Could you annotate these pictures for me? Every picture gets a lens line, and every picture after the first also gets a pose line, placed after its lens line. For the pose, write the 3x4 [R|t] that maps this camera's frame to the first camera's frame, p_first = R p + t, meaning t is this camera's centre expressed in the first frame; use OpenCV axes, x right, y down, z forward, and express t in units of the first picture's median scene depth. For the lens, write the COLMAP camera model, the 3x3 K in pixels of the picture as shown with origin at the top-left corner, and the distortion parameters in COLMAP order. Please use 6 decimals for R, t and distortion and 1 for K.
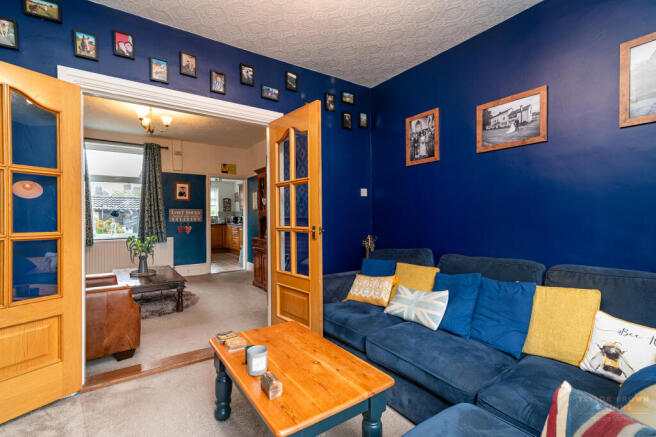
lens RADIAL K [[302.4, 0, 329.0], [0, 302.4, 217.6], [0, 0, 1]] dist [0.016326, 0.000312]
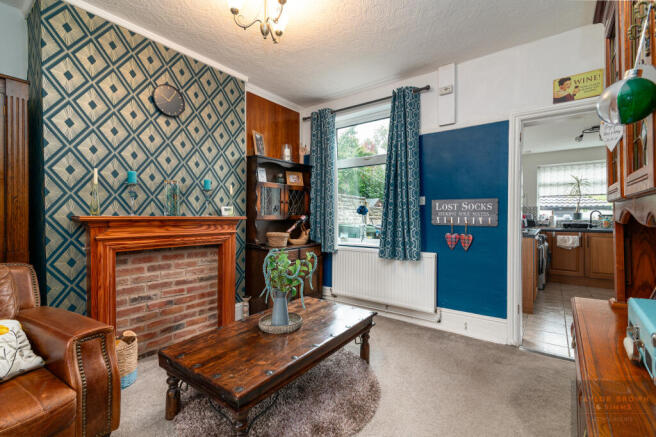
lens RADIAL K [[302.4, 0, 321.2], [0, 302.4, 220.2], [0, 0, 1]] dist [0.016326, 0.000312]
pose [[0.306579, 0.017483, -0.951685, -0.069315], [0.000633, 0.999827, 0.018571, -0.002928], [0.951845, -0.006296, 0.306515, 0.636735]]
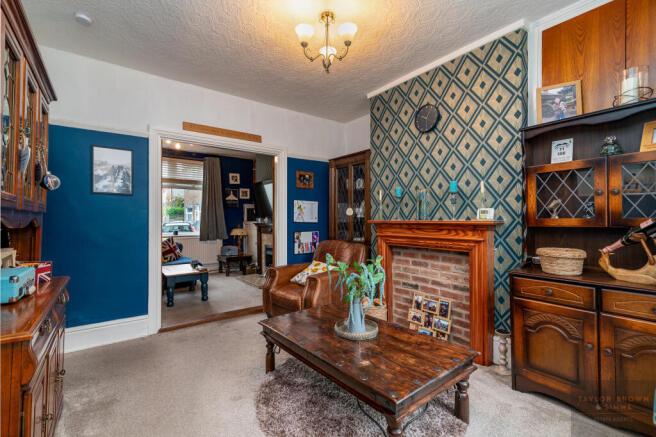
lens RADIAL K [[302.4, 0, 325.8], [0, 302.4, 221.4], [0, 0, 1]] dist [0.016326, 0.000312]
pose [[-0.999286, 0.015784, -0.034338, -0.225808], [0.015594, 0.999862, 0.005796, -0.003915], [0.034424, 0.005256, -0.999393, 0.850147]]
